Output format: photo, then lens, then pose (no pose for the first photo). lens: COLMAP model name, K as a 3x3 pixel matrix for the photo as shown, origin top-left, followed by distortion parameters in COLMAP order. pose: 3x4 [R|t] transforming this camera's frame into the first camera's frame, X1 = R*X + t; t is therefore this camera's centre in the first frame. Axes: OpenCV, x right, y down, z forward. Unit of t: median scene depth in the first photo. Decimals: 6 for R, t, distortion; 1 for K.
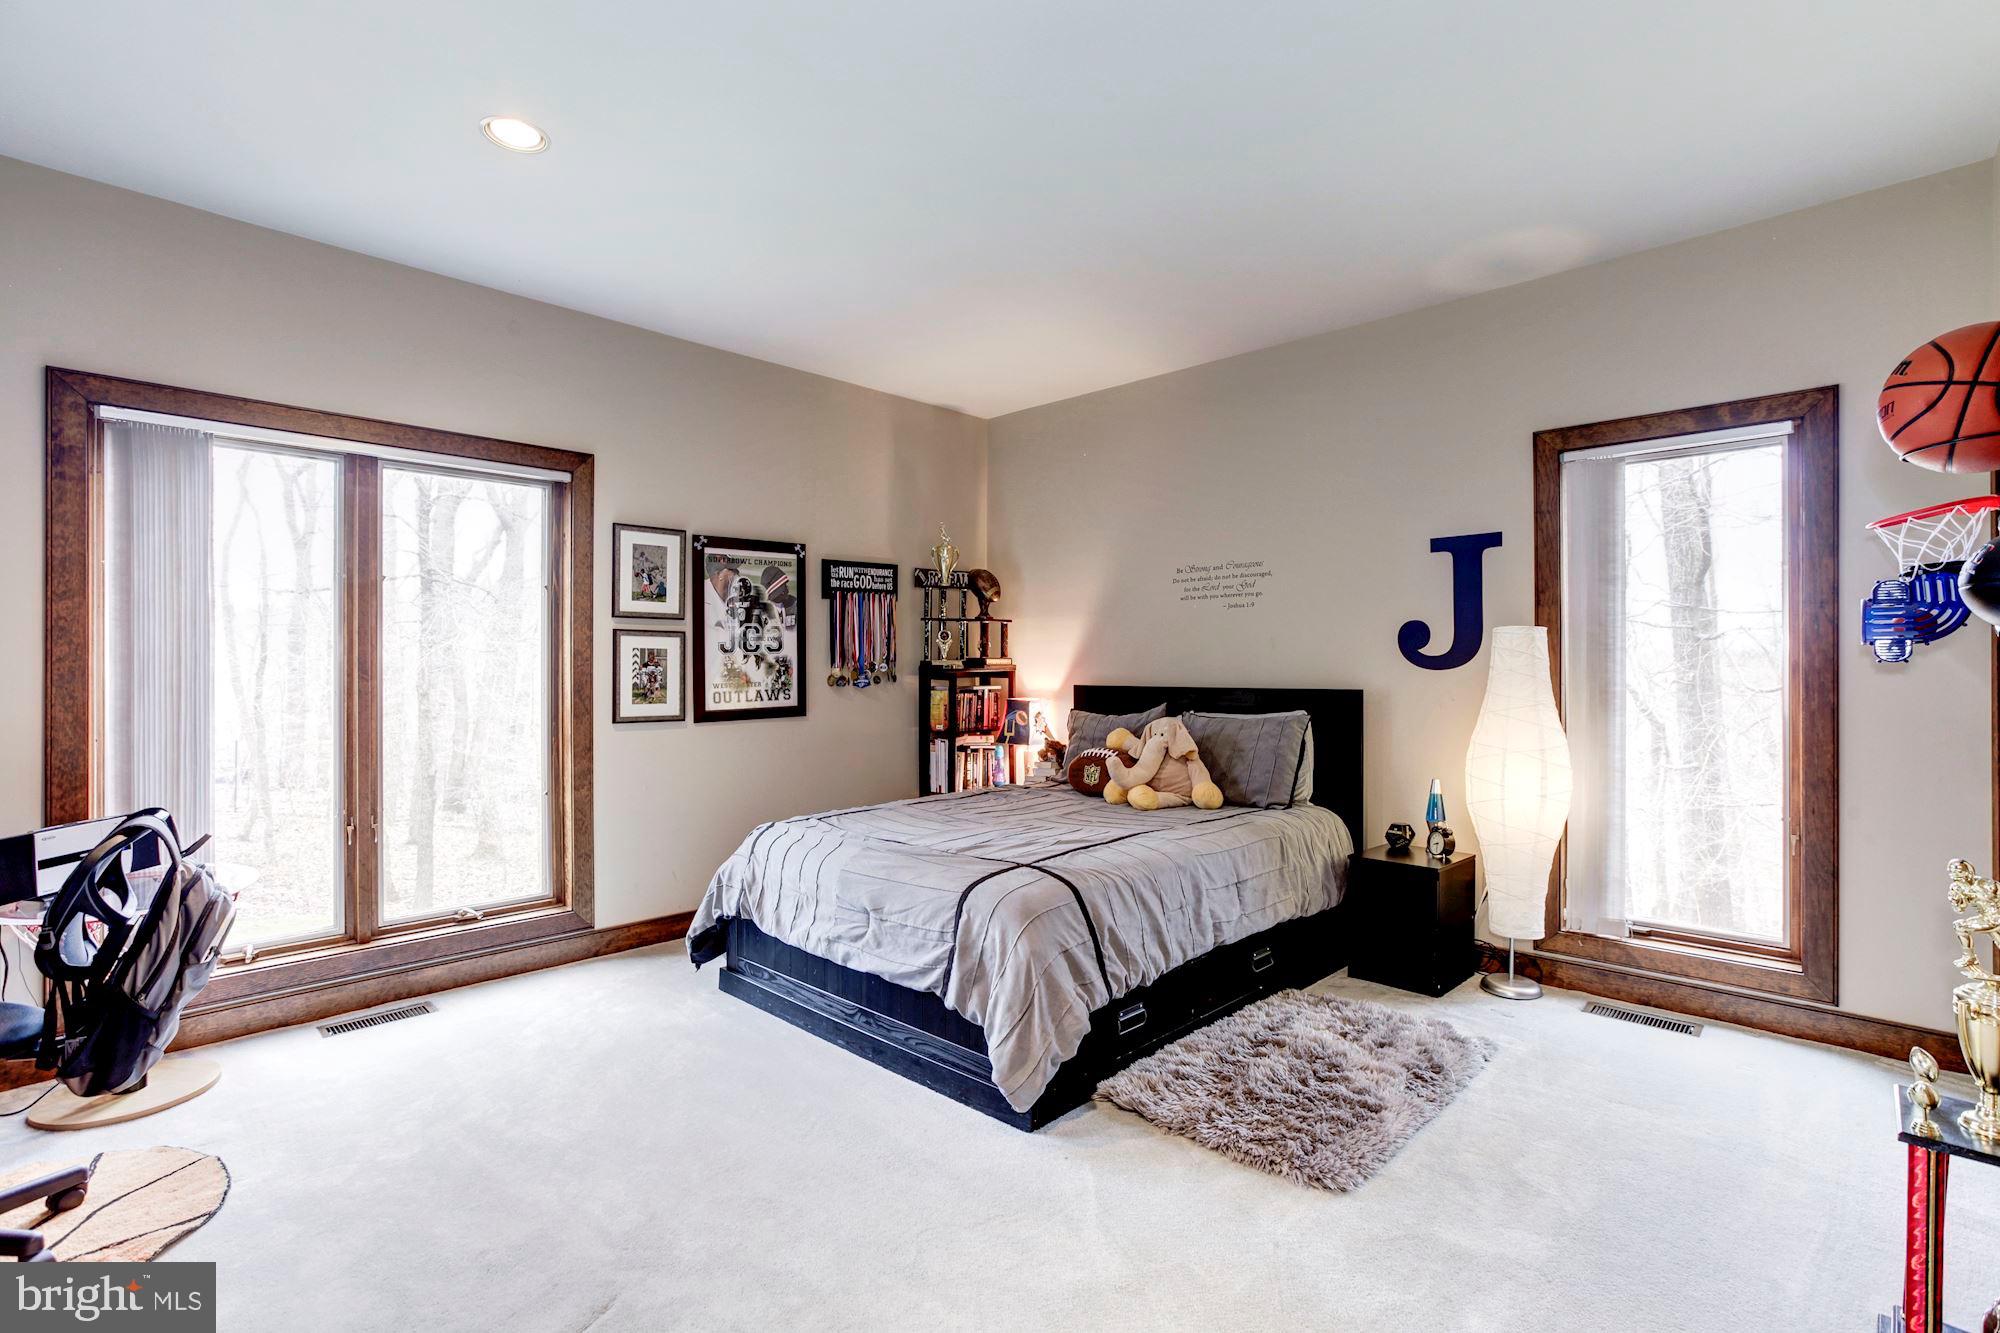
lens RADIAL K [[917.9, 0, 1008.9], [0, 917.9, 664.3], [0, 0, 1]] dist [-0.036857, 0.015345]
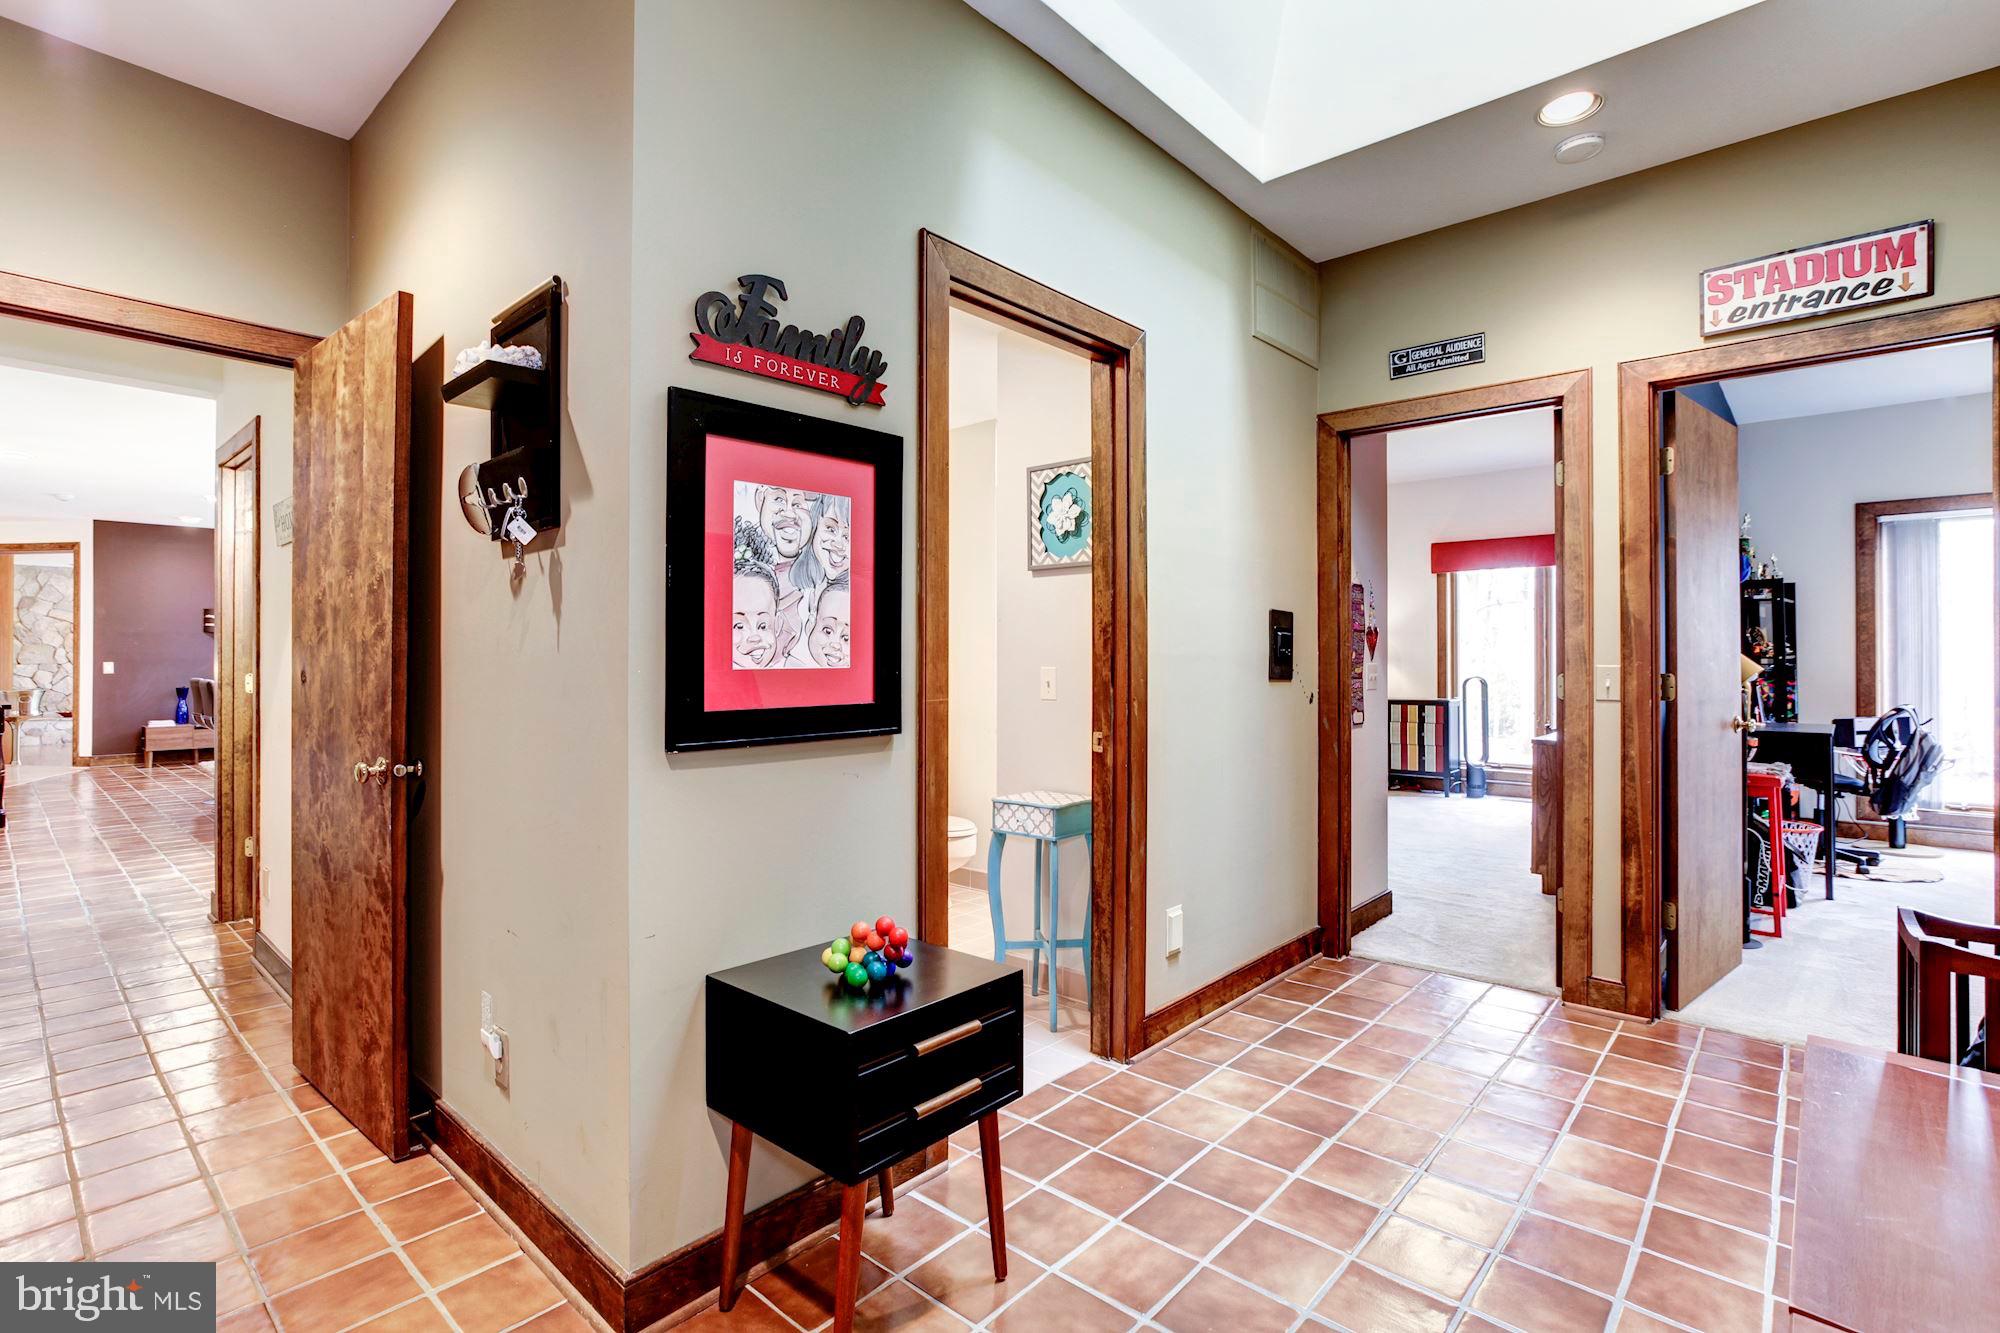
lens RADIAL K [[917.9, 0, 1008.9], [0, 917.9, 664.3], [0, 0, 1]] dist [-0.036857, 0.015345]
pose [[0.024232, 0.010018, -0.999656, 1.021916], [0.009272, 0.999905, 0.010245, 0.008587], [0.999663, -0.009518, 0.024136, -1.072957]]
